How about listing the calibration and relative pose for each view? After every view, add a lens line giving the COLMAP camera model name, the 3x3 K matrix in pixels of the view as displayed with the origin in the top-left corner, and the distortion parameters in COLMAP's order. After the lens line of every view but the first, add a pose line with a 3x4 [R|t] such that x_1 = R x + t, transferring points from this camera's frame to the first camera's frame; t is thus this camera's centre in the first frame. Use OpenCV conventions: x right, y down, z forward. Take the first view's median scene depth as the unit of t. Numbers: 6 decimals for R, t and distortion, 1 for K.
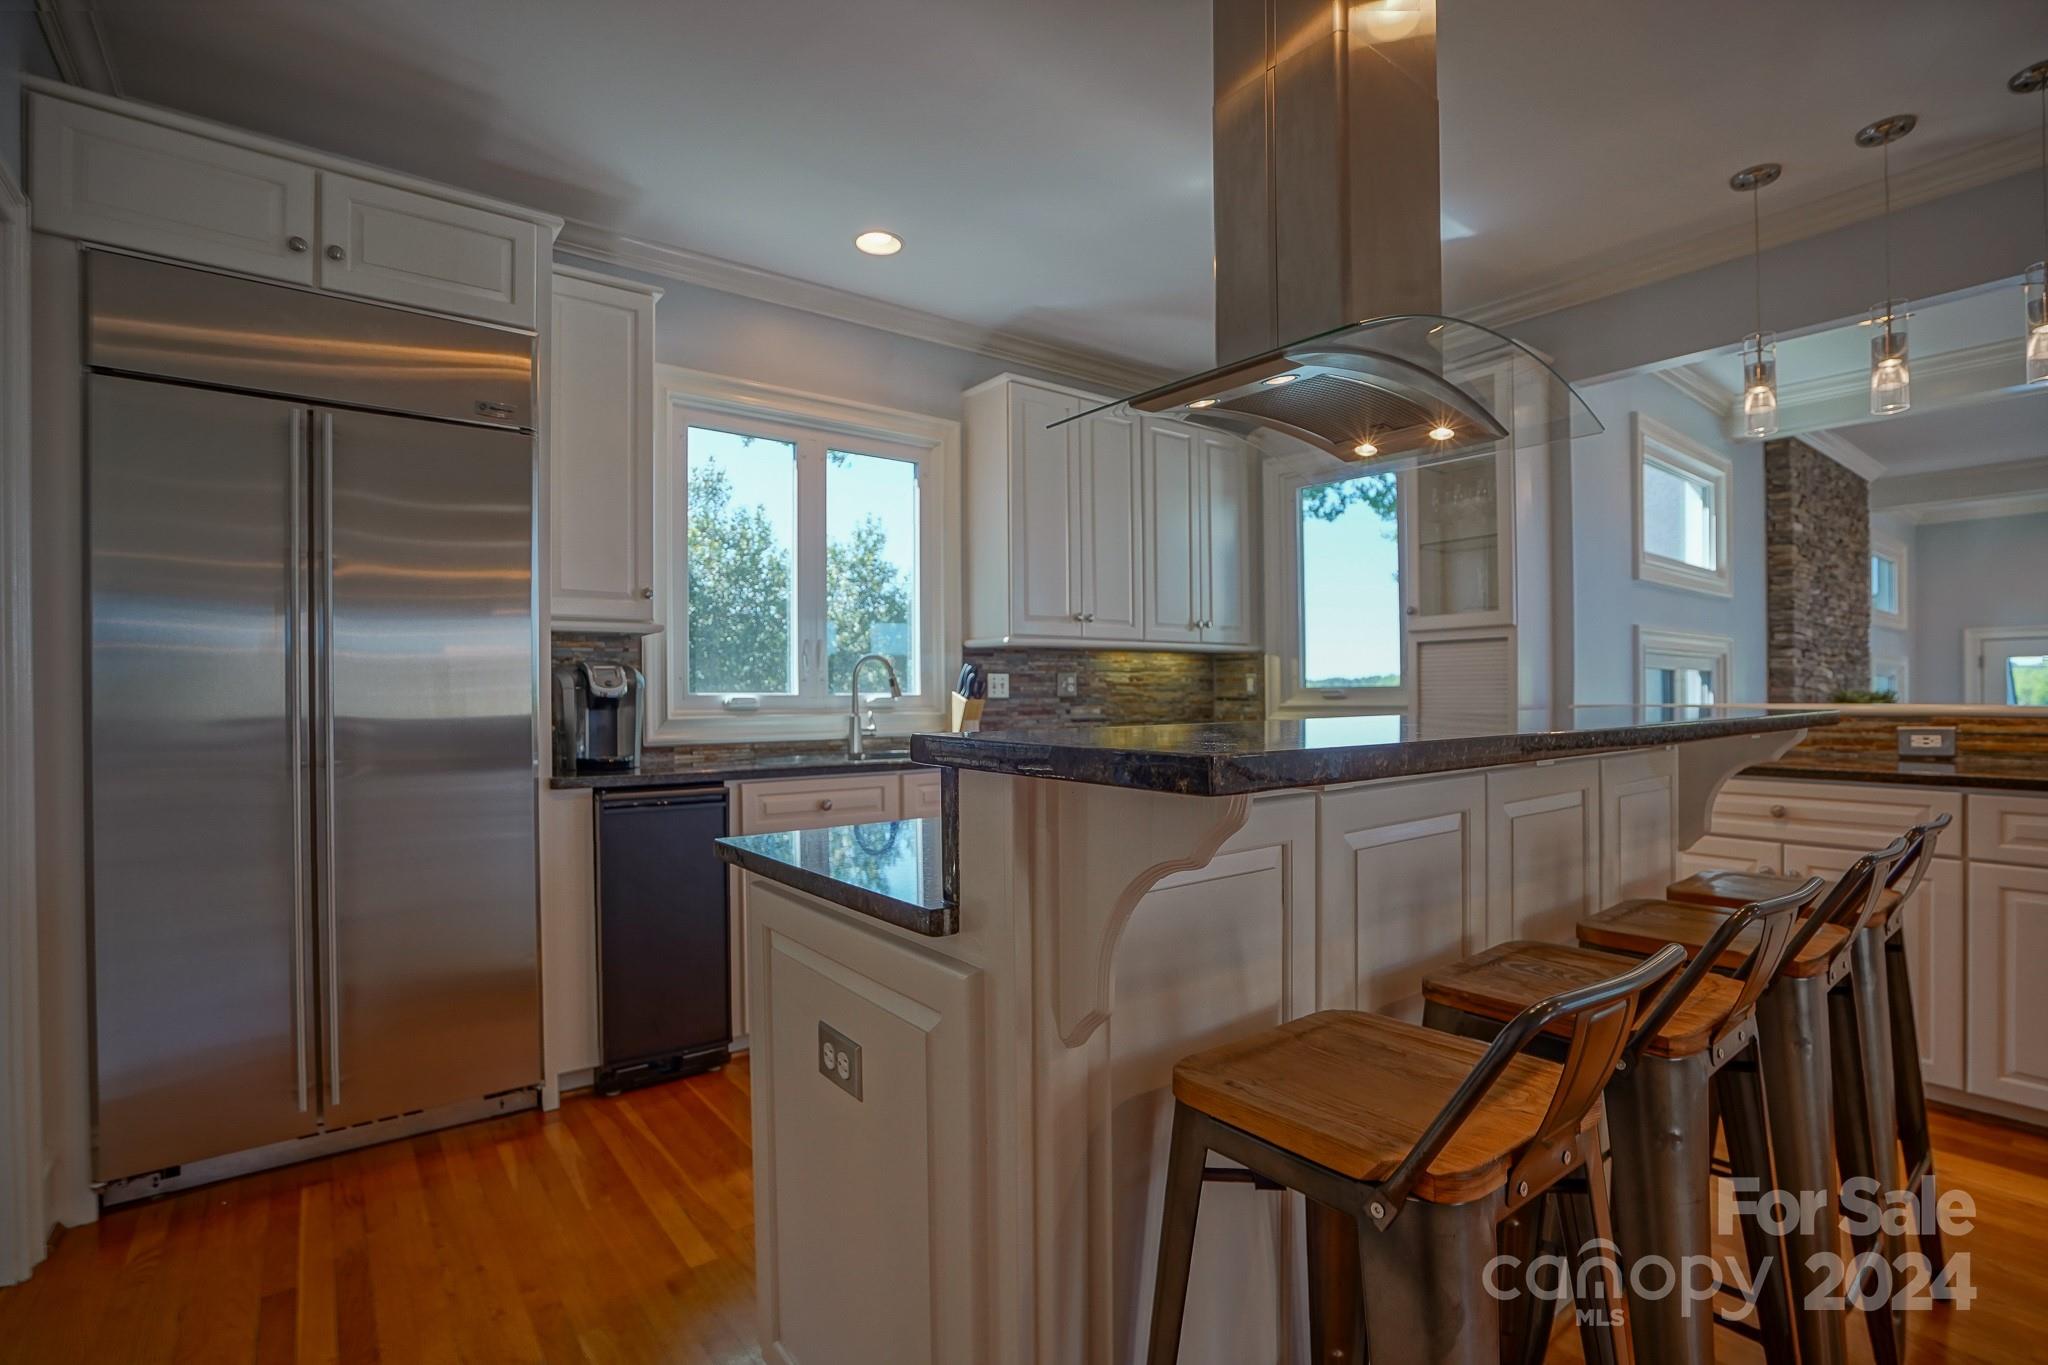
lens RADIAL K [[945.8, 0, 1026.0], [0, 945.8, 683.7], [0, 0, 1]] dist [-0.045021, 0.008559]
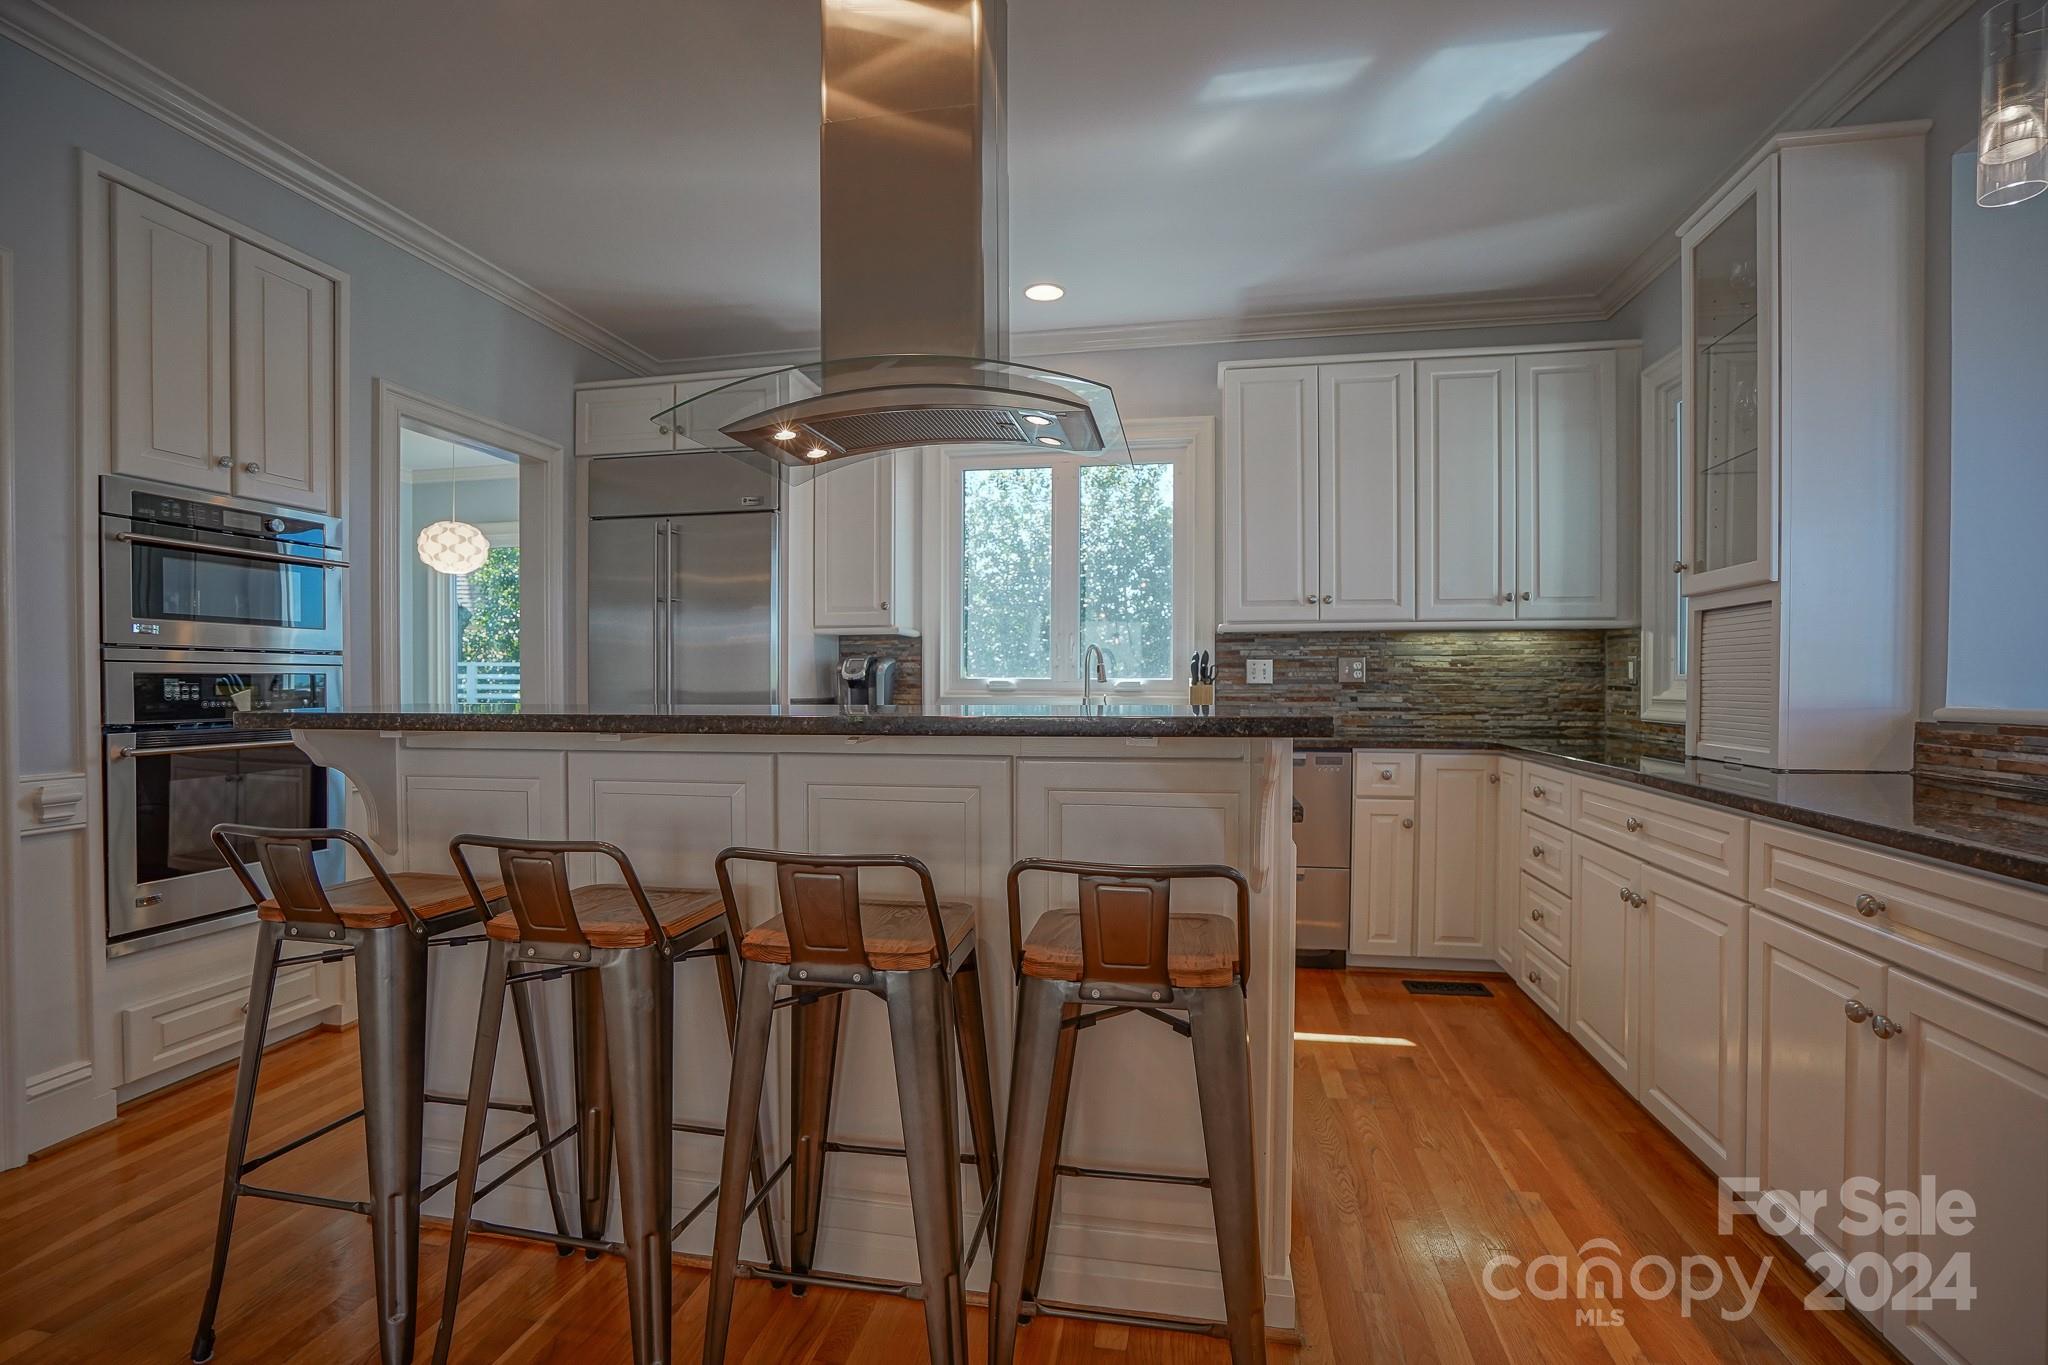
lens RADIAL K [[945.8, 0, 1016.1], [0, 945.8, 688.2], [0, 0, 1]] dist [-0.045021, 0.008559]
pose [[0.652501, 0.015393, -0.757632, 0.541008], [0.003127, 0.999730, 0.023005, -0.003630], [0.757781, -0.017380, 0.652277, 0.151238]]
